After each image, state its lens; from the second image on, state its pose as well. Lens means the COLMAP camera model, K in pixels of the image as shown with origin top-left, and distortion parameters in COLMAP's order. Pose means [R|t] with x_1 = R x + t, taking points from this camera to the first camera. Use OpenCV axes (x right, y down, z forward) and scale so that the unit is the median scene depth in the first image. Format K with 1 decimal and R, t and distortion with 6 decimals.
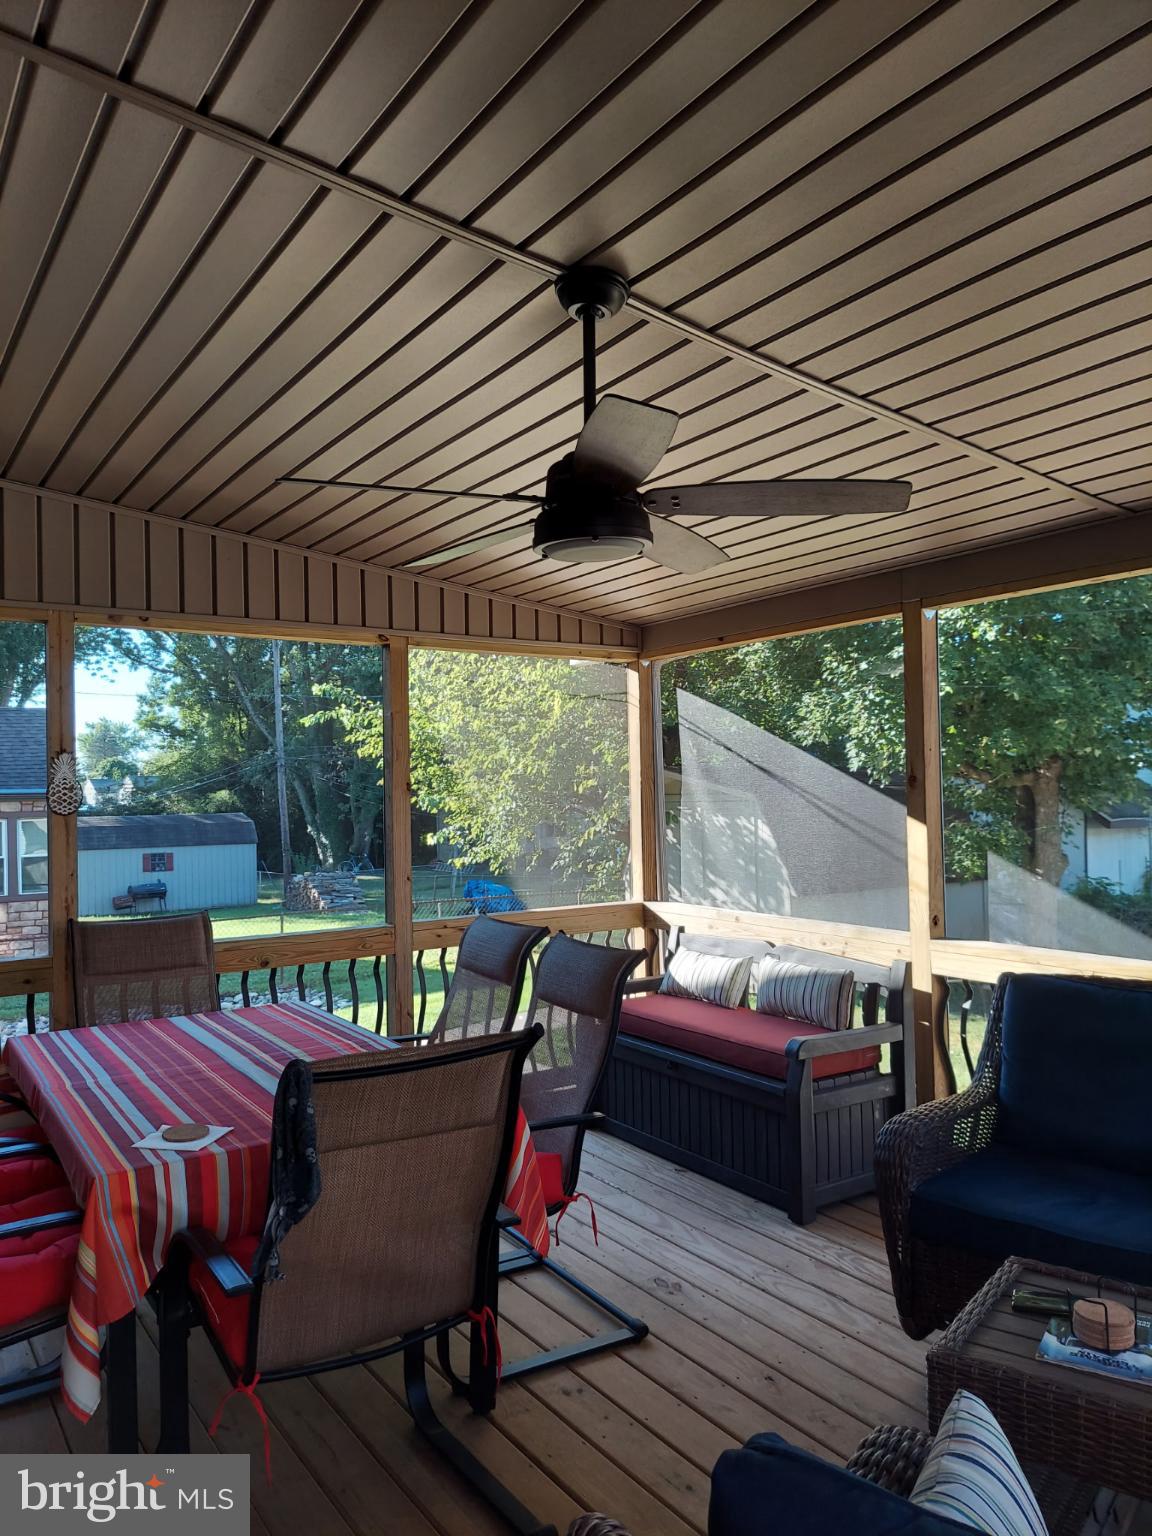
lens RADIAL K [[1099.8, 0, 576.0], [0, 1099.8, 768.0], [0, 0, 1]] dist [0.064800, 0.000122]
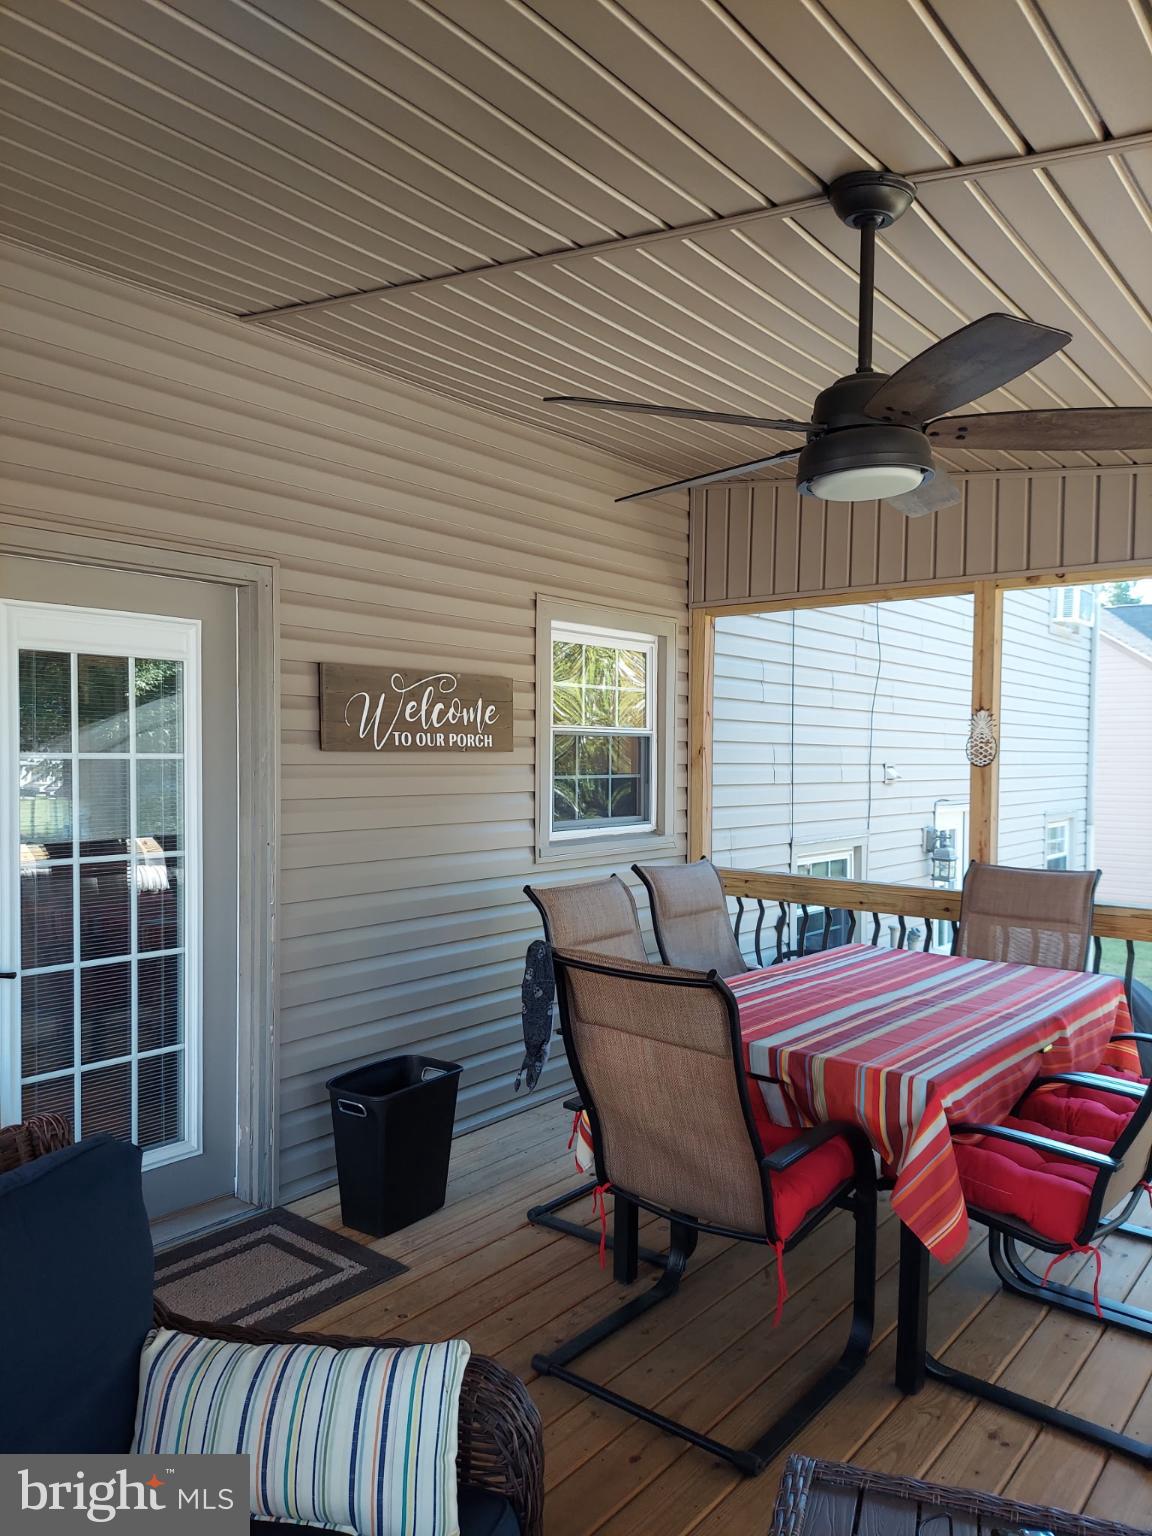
lens RADIAL K [[1084.1, 0, 576.0], [0, 1084.1, 768.0], [0, 0, 1]] dist [-0.002906, -0.001600]
pose [[0.308845, 0.031187, -0.950601, 0.421200], [0.002612, 0.999431, 0.033637, 0.006234], [0.951109, -0.012871, 0.308588, 0.276310]]
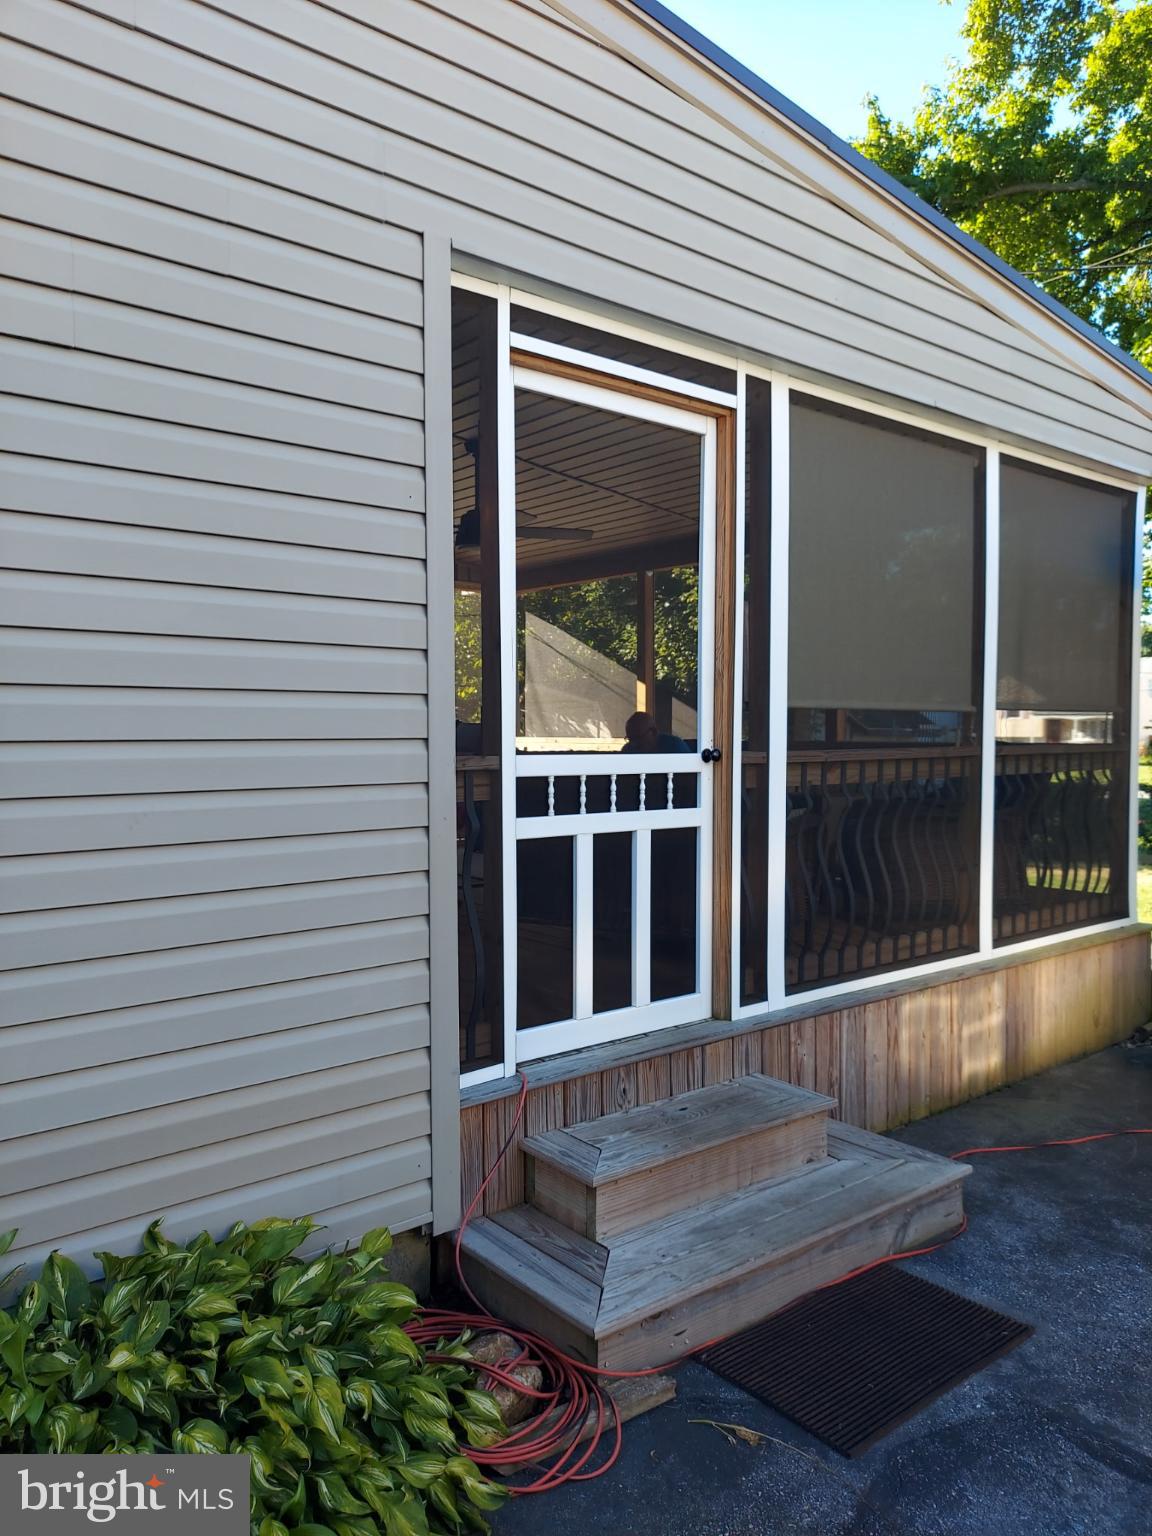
lens RADIAL K [[1084.1, 0, 576.0], [0, 1084.1, 768.0], [0, 0, 1]] dist [-0.002906, -0.001600]
pose [[0.992339, 0.024152, 0.121157, -0.027105], [-0.031602, 0.997701, 0.059952, 0.089487], [-0.119430, -0.063321, 0.990821, -0.873593]]
